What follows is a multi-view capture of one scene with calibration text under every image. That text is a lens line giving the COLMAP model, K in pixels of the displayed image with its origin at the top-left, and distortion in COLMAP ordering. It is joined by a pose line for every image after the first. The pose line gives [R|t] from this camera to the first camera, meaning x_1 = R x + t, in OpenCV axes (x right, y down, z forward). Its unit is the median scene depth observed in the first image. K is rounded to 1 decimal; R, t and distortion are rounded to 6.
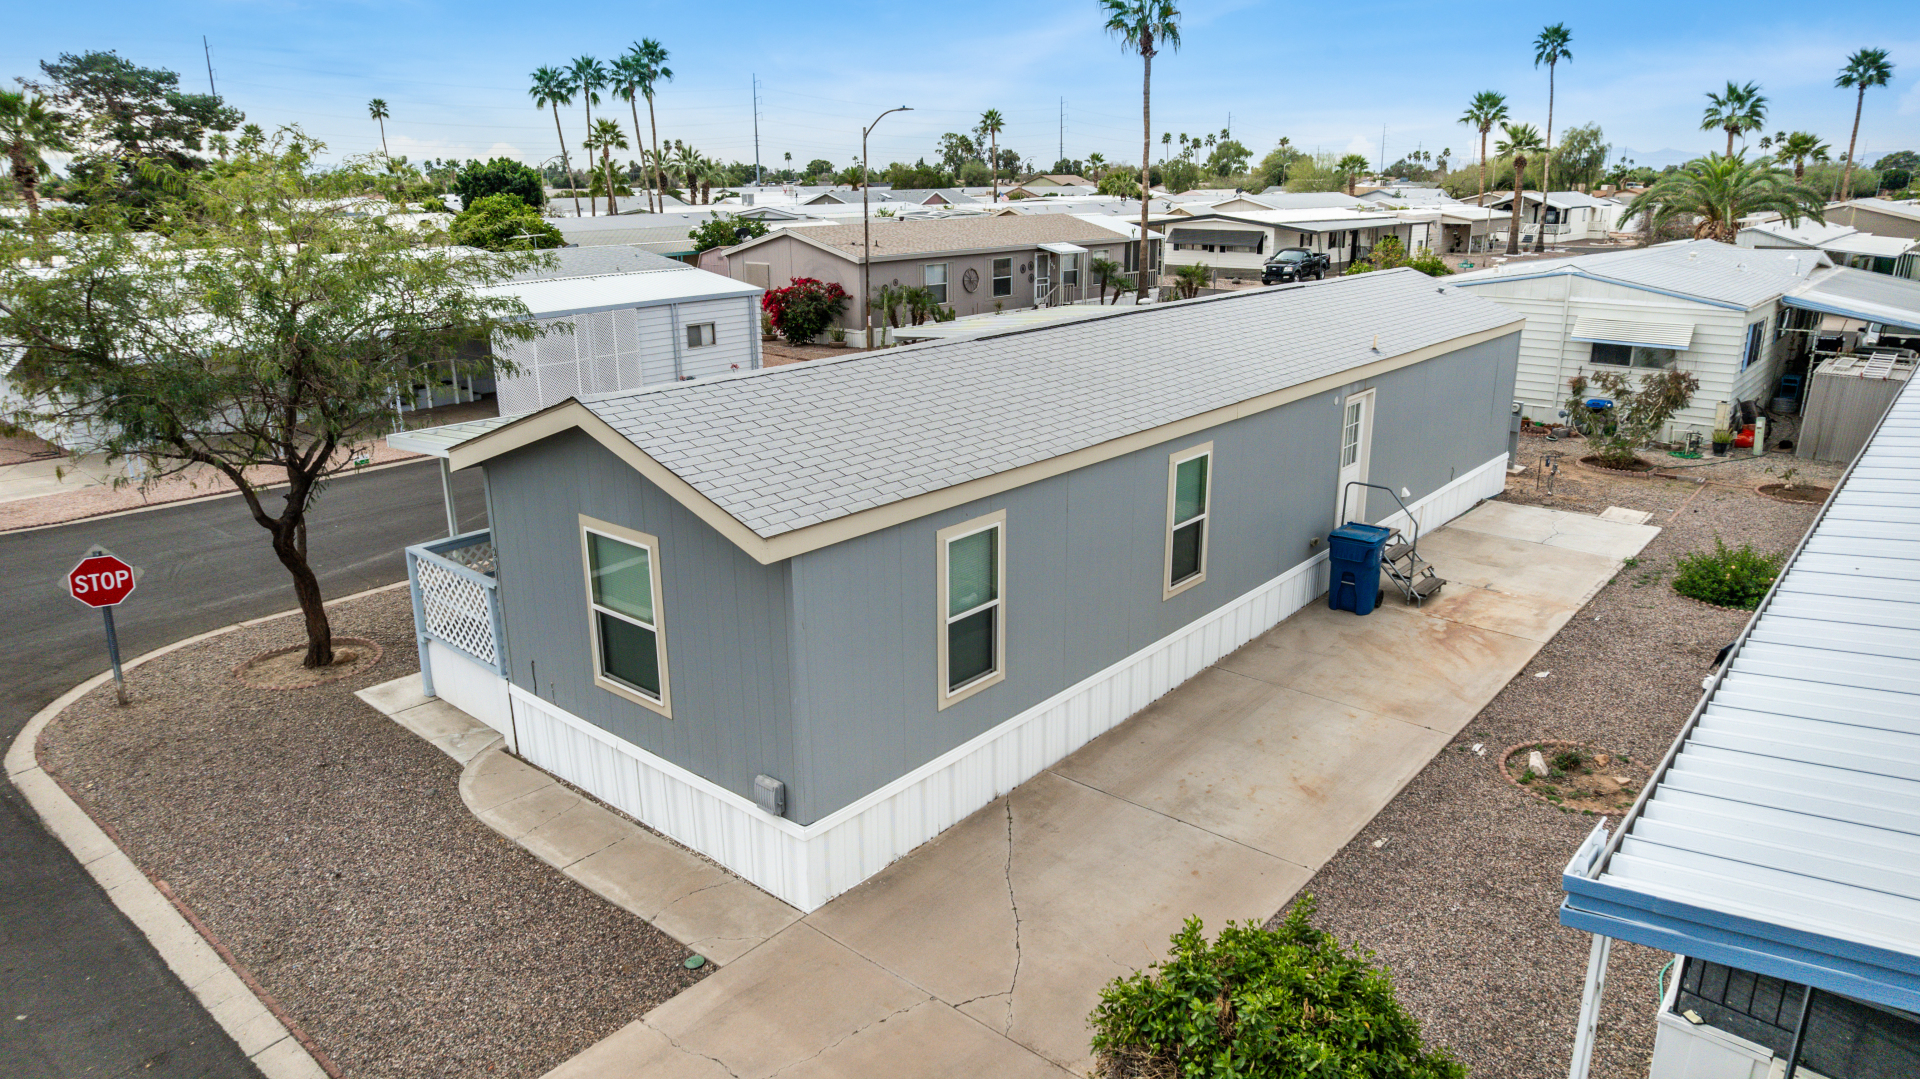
lens RADIAL K [[1230.5, 0, 968.0], [0, 1230.5, 531.3], [0, 0, 1]] dist [-0.068825, 0.056371]
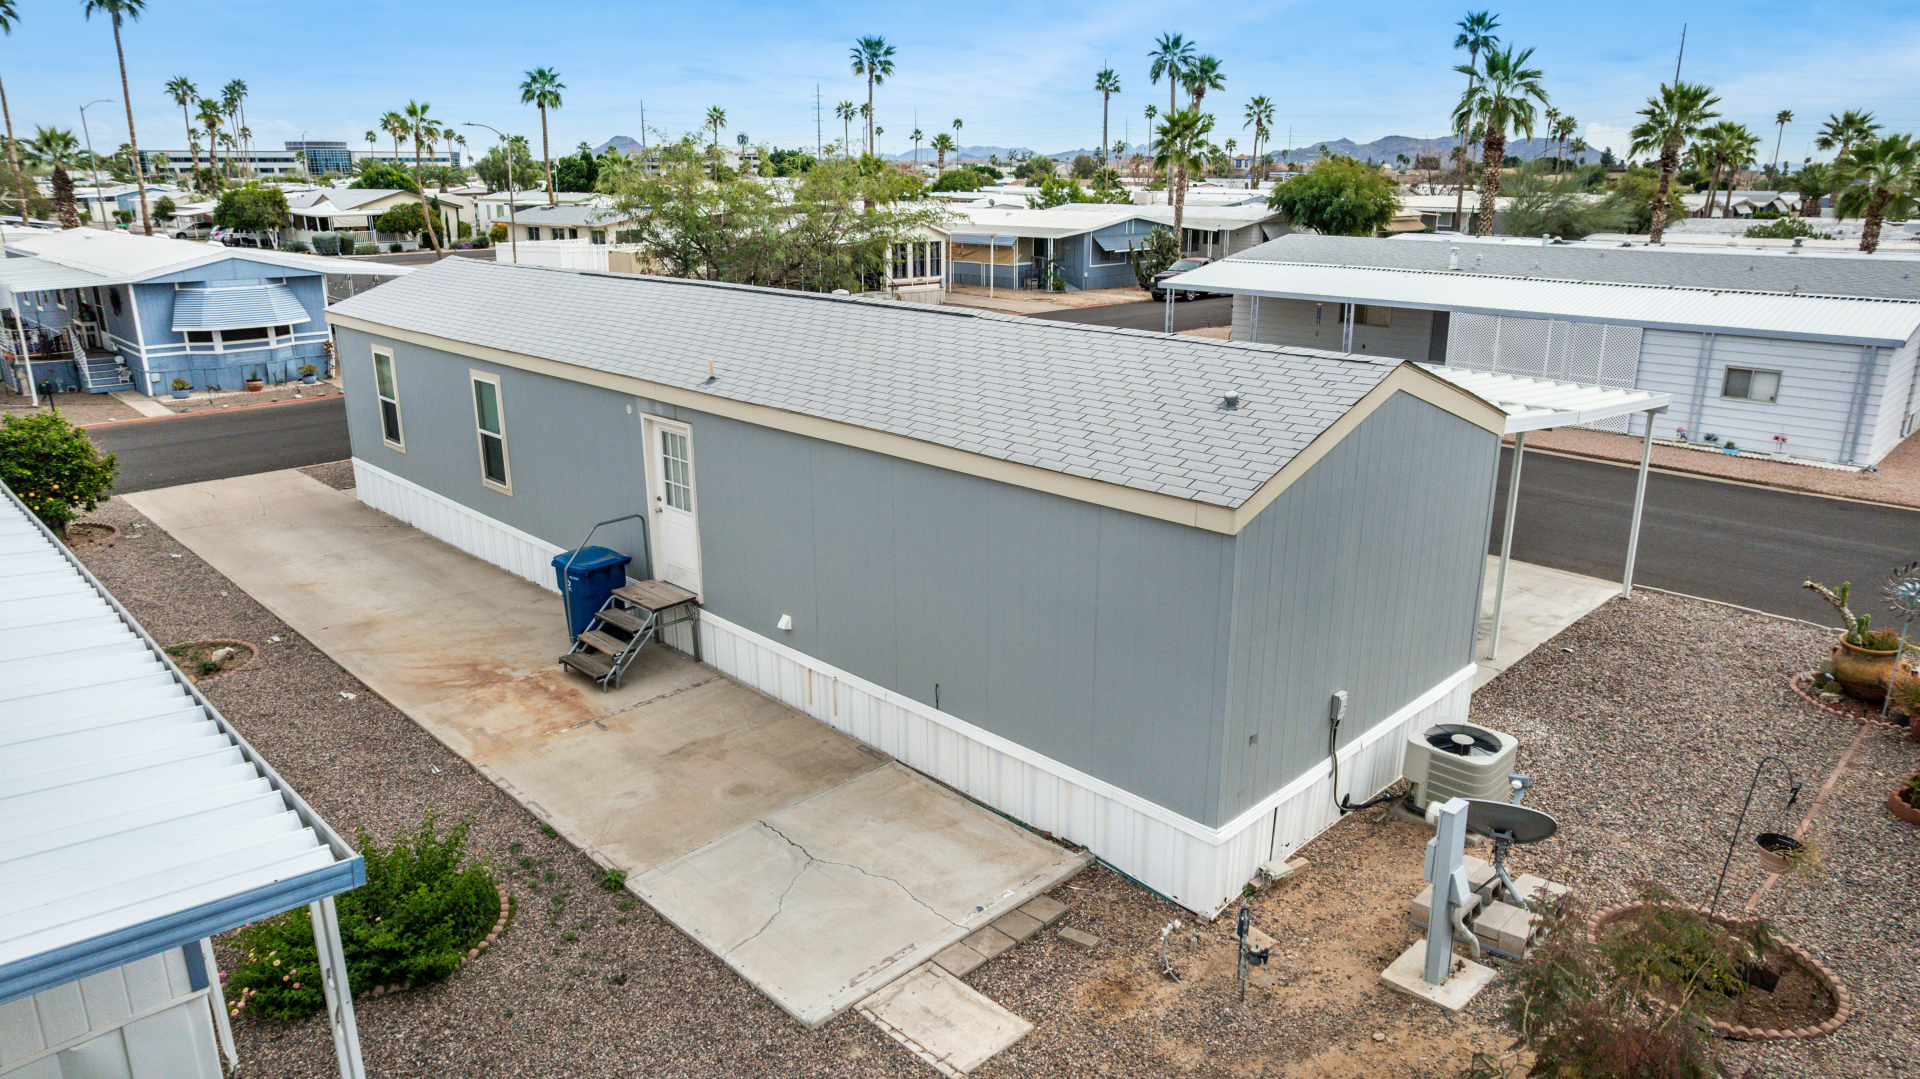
lens RADIAL K [[1230.5, 0, 955.9], [0, 1230.5, 538.9], [0, 0, 1]] dist [-0.068825, 0.056371]
pose [[-0.087147, 0.292592, -0.952258, 1.065111], [-0.281688, 0.909647, 0.305279, -0.331273], [0.955540, 0.294844, 0.003147, 1.180106]]
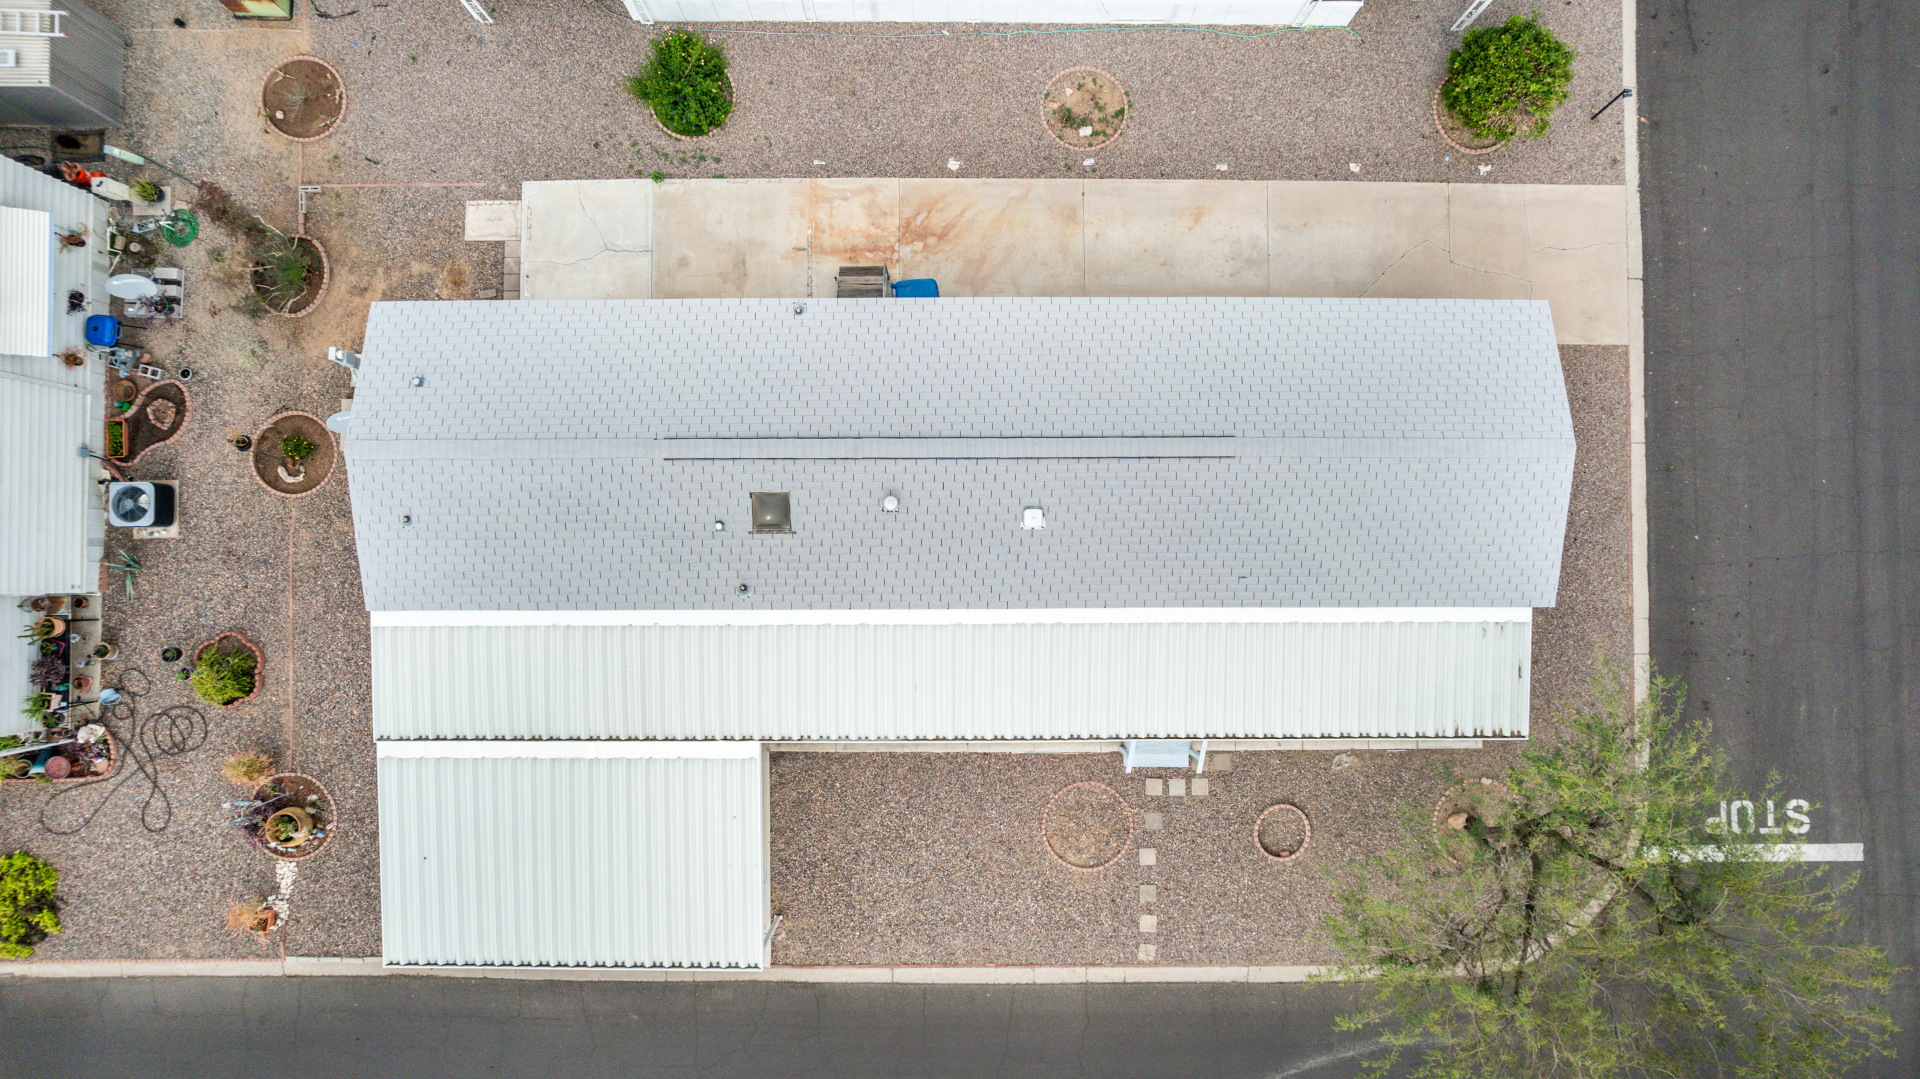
lens RADIAL K [[1230.5, 0, 958.4], [0, 1230.5, 537.3], [0, 0, 1]] dist [-0.068825, 0.056371]
pose [[-0.649399, -0.760258, 0.017013, 0.079833], [0.209994, -0.157781, 0.964887, -1.189222], [-0.730879, 0.630169, 0.262112, 0.752405]]
